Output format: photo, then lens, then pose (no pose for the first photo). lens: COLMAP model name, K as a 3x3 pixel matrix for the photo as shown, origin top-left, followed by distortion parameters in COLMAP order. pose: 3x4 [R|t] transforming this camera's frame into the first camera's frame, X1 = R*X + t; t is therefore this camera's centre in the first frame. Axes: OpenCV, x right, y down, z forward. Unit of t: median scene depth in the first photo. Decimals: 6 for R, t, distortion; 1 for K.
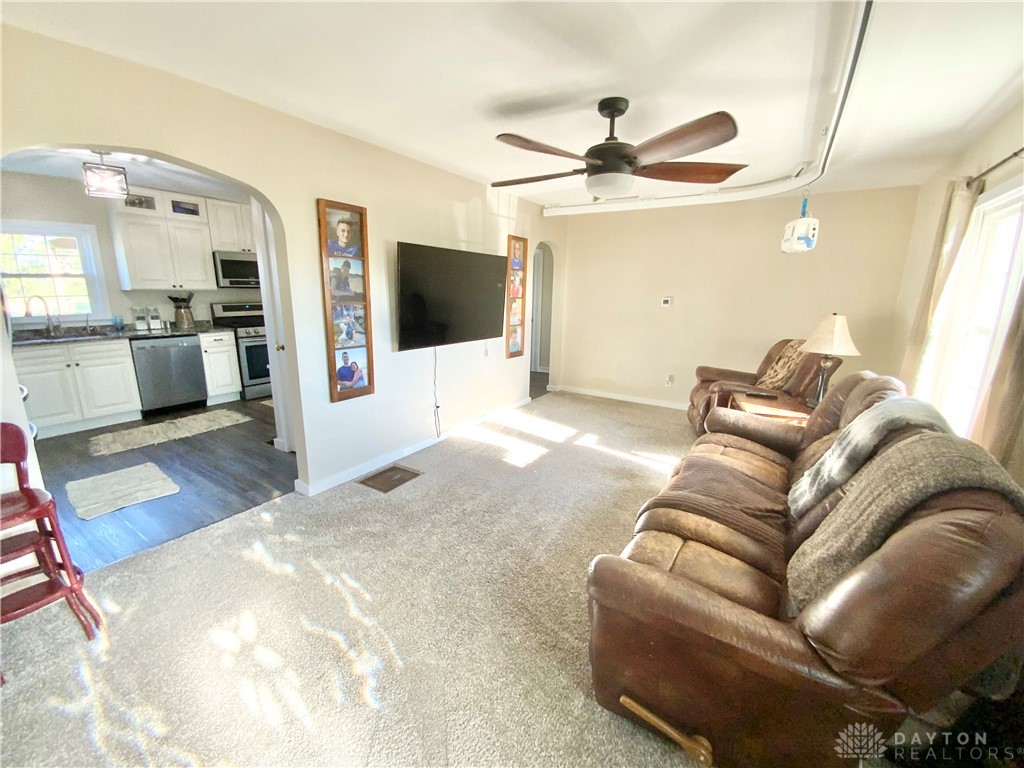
lens RADIAL K [[413.5, 0, 515.4], [0, 413.5, 384.6], [0, 0, 1]] dist [-0.030204, -0.000435]
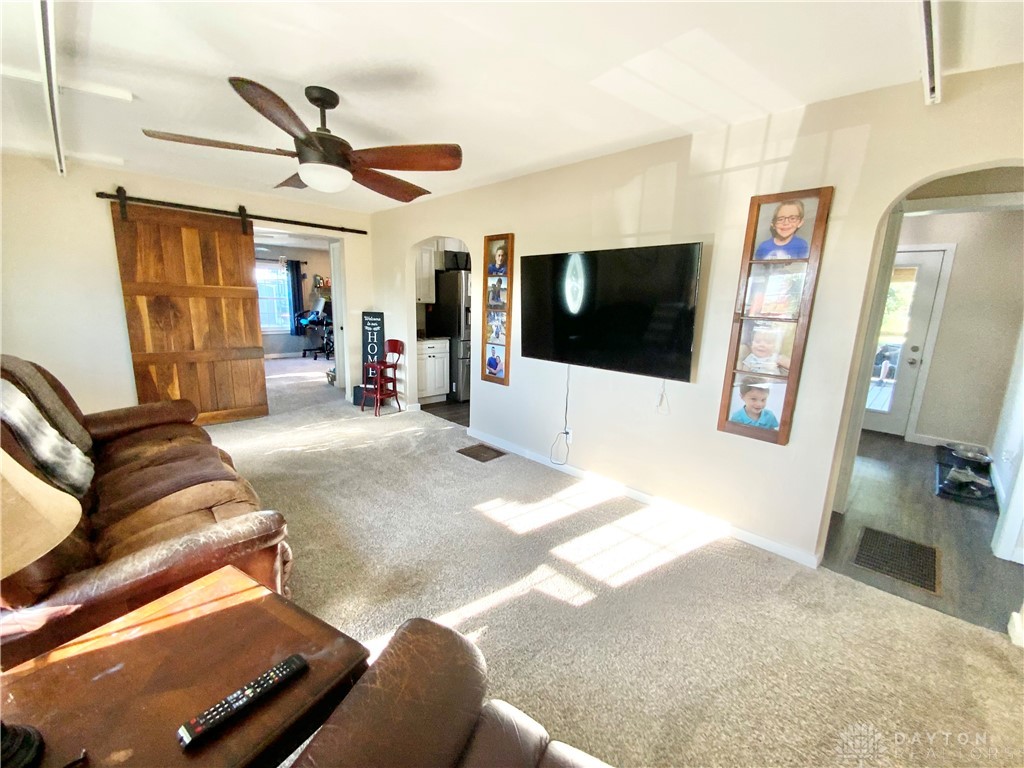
lens RADIAL K [[413.5, 0, 515.7], [0, 413.5, 382.8], [0, 0, 1]] dist [-0.030204, -0.000435]
pose [[-0.214100, 0.171129, -0.961705, 0.867681], [-0.239489, 0.945289, 0.221524, -0.280550], [0.946998, 0.277746, -0.161403, 1.307486]]
